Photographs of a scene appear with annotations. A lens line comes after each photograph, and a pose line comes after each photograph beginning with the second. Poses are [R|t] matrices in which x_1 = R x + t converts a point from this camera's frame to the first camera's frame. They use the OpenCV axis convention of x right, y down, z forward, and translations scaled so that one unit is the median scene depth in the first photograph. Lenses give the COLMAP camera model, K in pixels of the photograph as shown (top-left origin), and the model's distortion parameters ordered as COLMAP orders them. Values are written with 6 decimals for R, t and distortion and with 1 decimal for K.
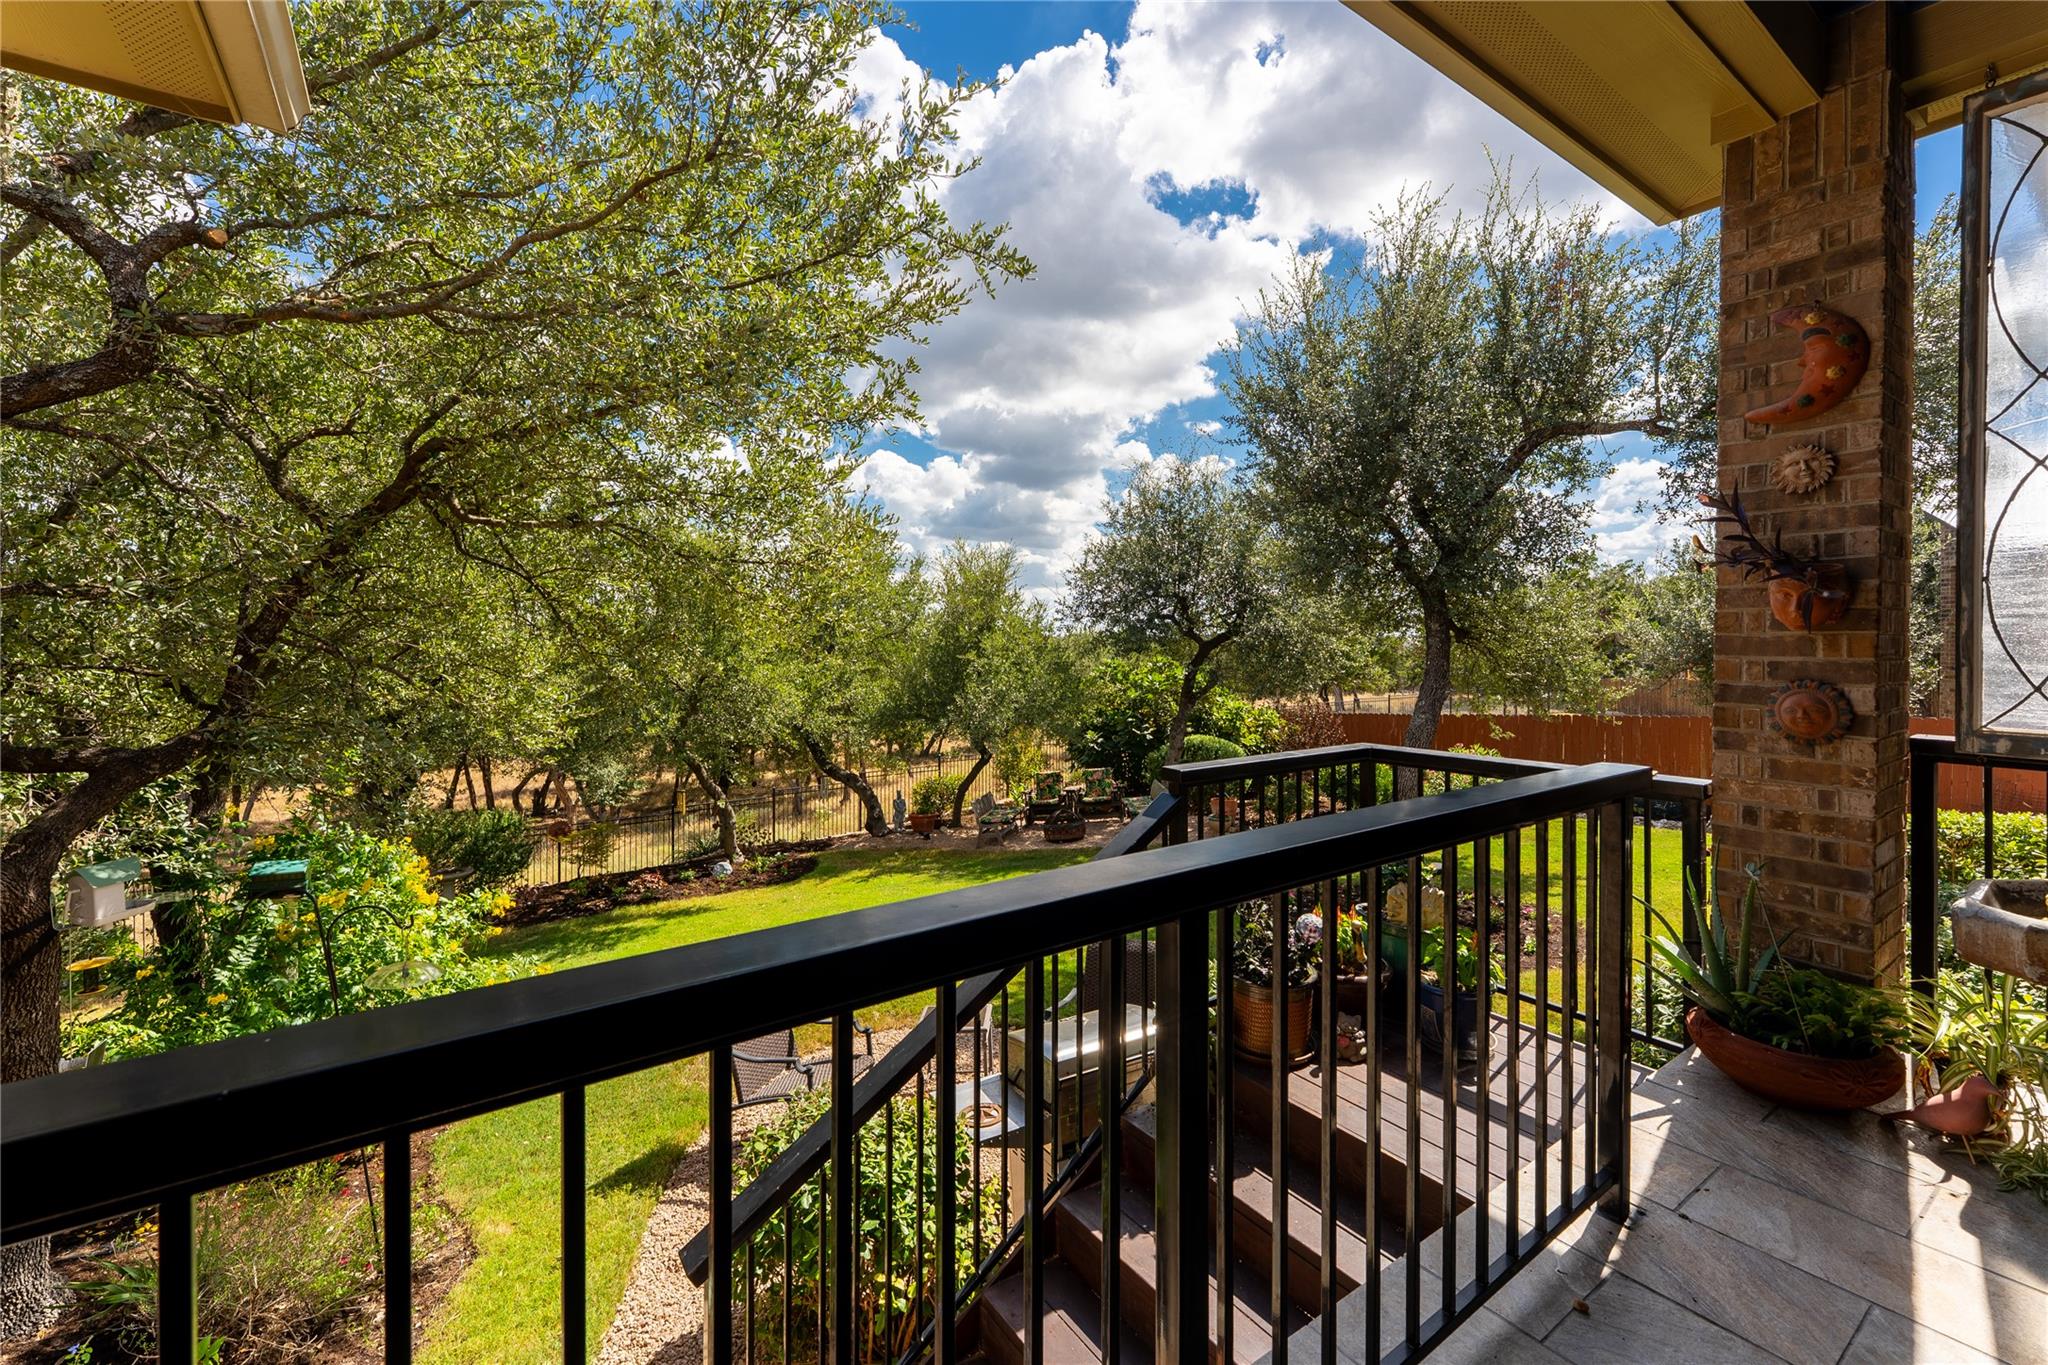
lens RADIAL K [[838.9, 0, 1020.3], [0, 838.9, 637.1], [0, 0, 1]] dist [-0.000033, -0.000048]
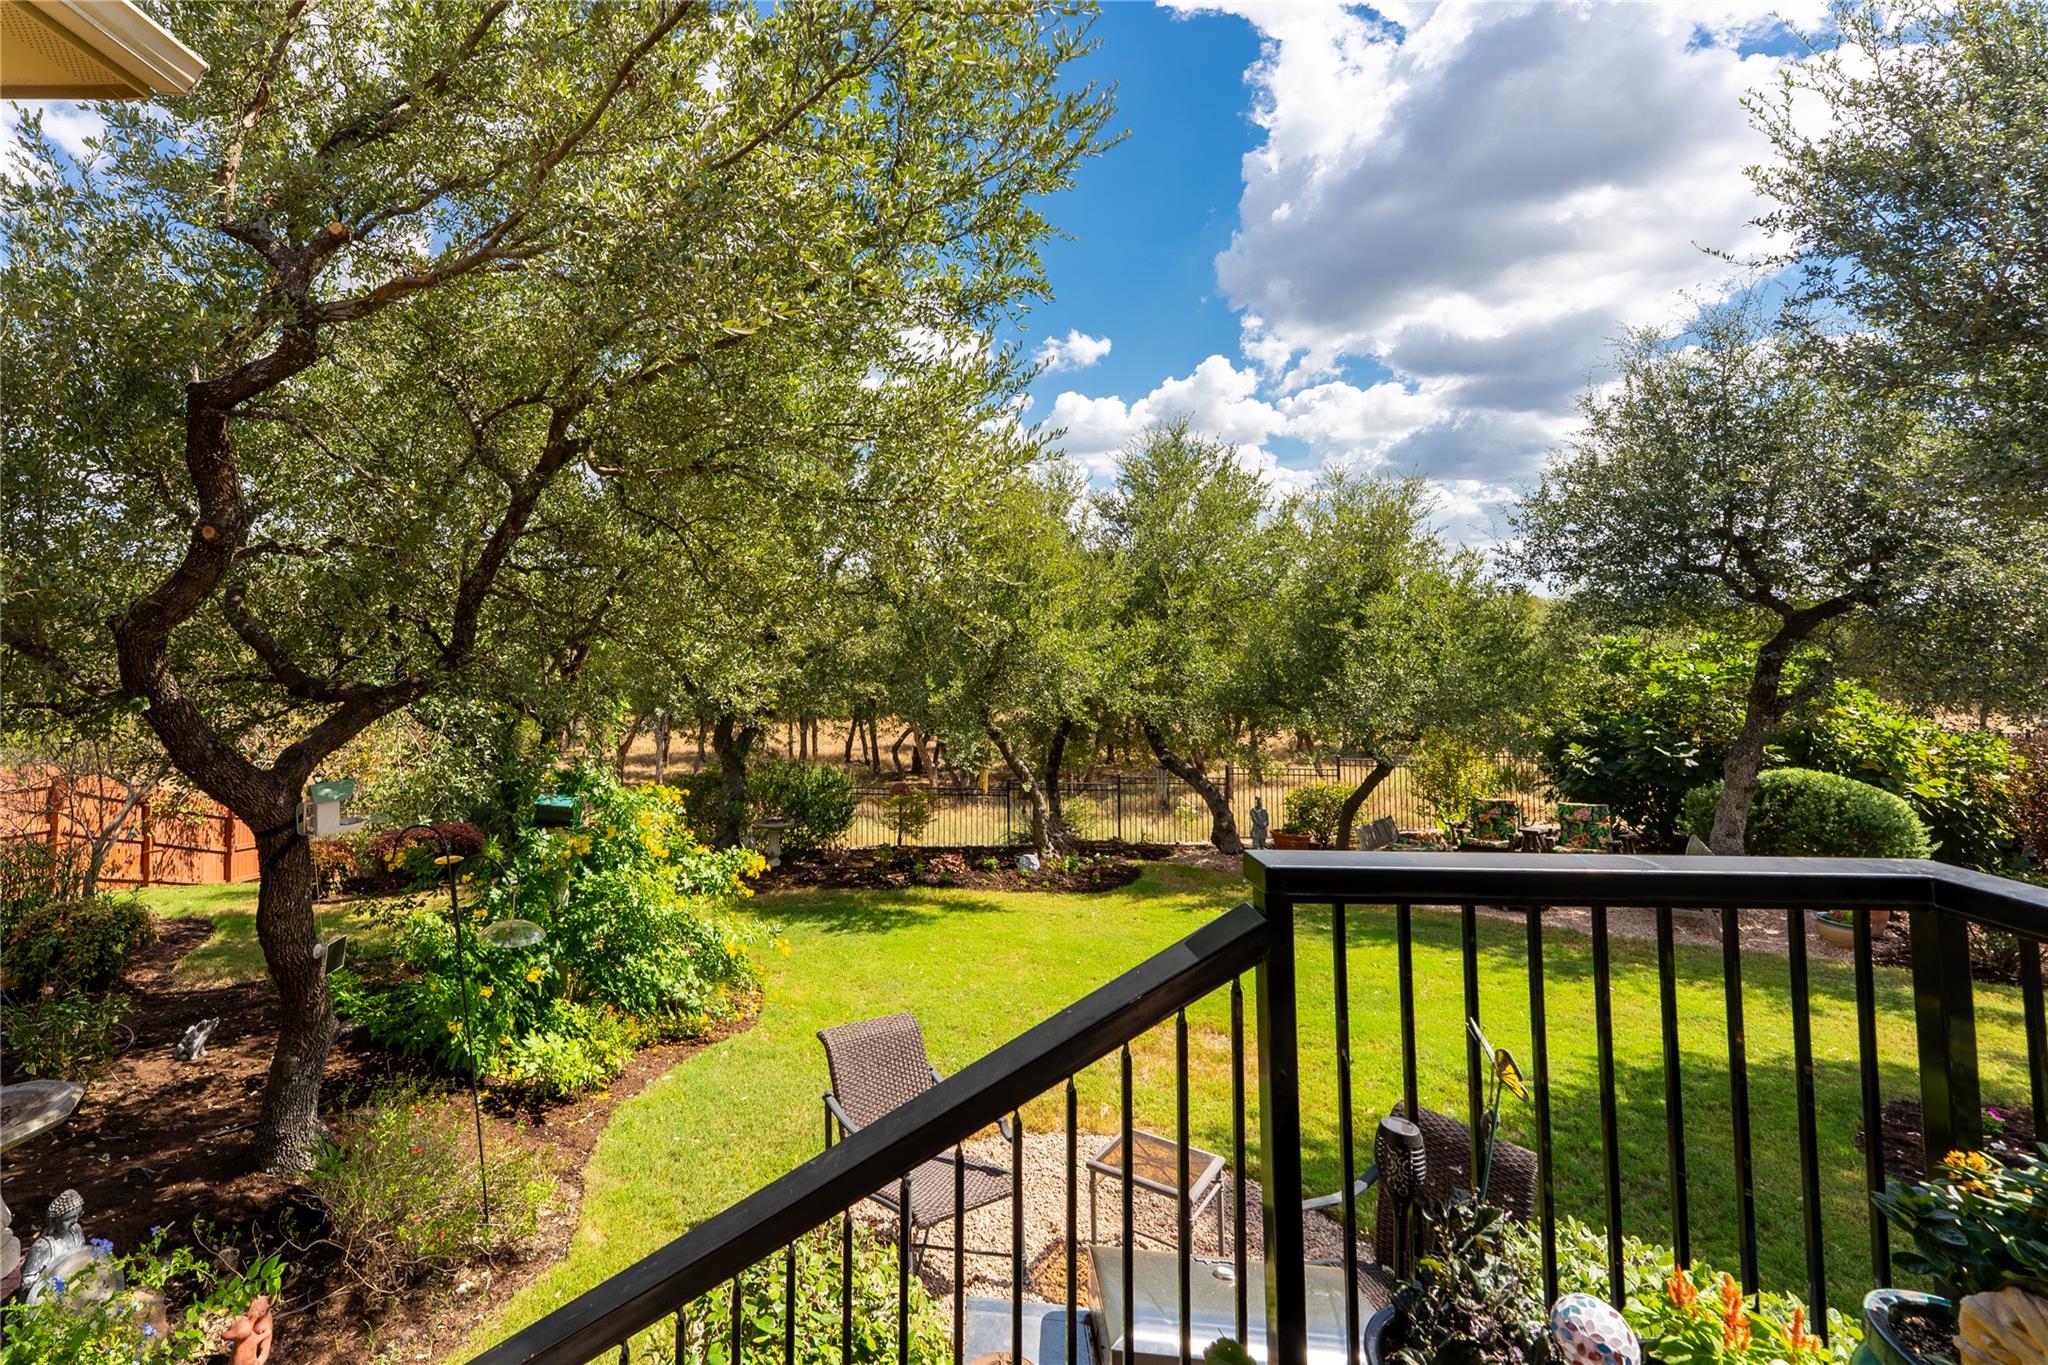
lens RADIAL K [[867.2, 0, 1017.8], [0, 867.2, 534.5], [0, 0, 1]] dist [-0.000407, -0.000246]
pose [[0.810105, -0.036934, -0.585120, 0.147354], [-0.007003, 0.997333, -0.072651, -0.000053], [0.586243, 0.062952, 0.807686, 0.196219]]
